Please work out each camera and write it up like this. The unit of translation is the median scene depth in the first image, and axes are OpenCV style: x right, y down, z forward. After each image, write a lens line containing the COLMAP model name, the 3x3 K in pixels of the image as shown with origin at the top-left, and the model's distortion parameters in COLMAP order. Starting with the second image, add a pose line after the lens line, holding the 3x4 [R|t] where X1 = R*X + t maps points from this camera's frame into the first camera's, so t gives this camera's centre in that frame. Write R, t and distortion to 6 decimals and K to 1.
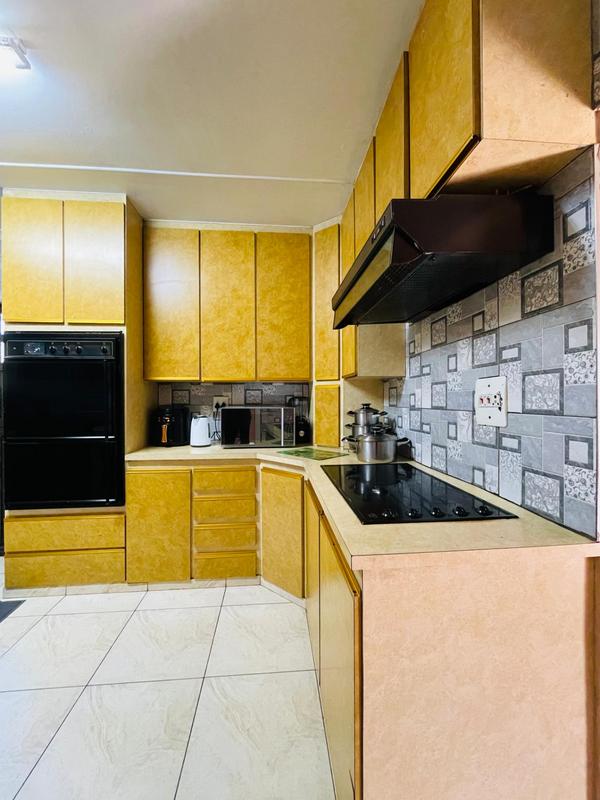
lens RADIAL K [[323.9, 0, 297.6], [0, 323.9, 398.9], [0, 0, 1]] dist [-0.006090, -0.000249]
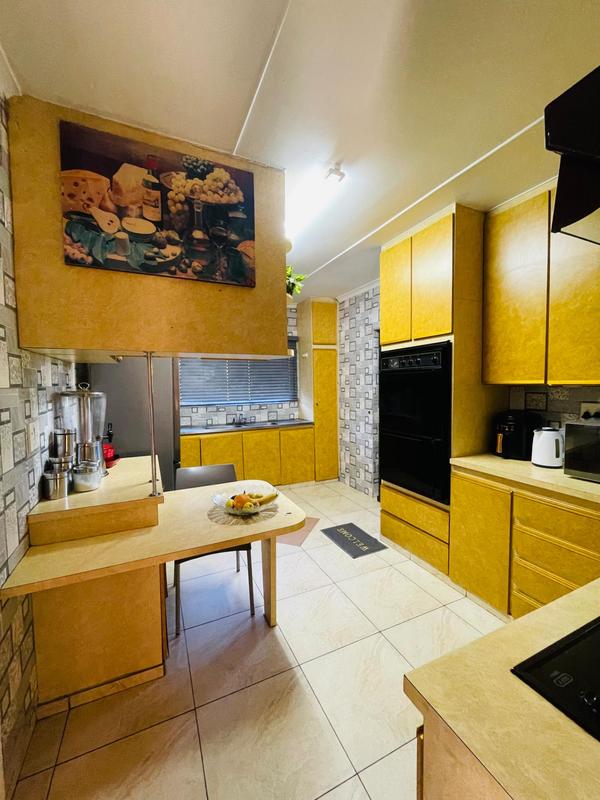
lens RADIAL K [[323.9, 0, 298.7], [0, 323.9, 398.4], [0, 0, 1]] dist [-0.006090, -0.000249]
pose [[0.335722, 0.042384, -0.941007, 0.283159], [0.012193, 0.998708, 0.049333, -0.079884], [0.941882, -0.028035, 0.334772, 0.187663]]
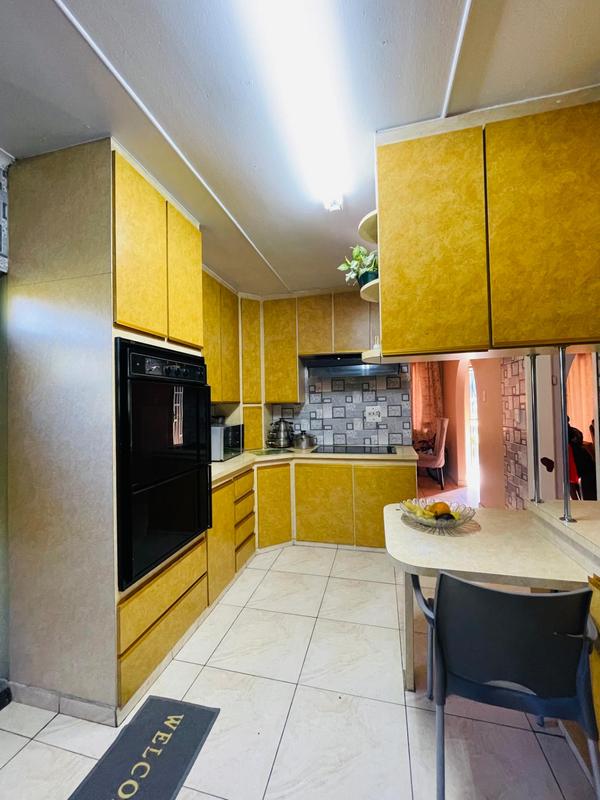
lens RADIAL K [[323.9, 0, 301.7], [0, 323.9, 397.1], [0, 0, 1]] dist [-0.006090, -0.000249]
pose [[0.322749, 0.019358, 0.946287, -1.409974], [0.025412, 0.999253, -0.029109, -0.044692], [-0.946143, 0.033442, 0.322016, 0.379965]]
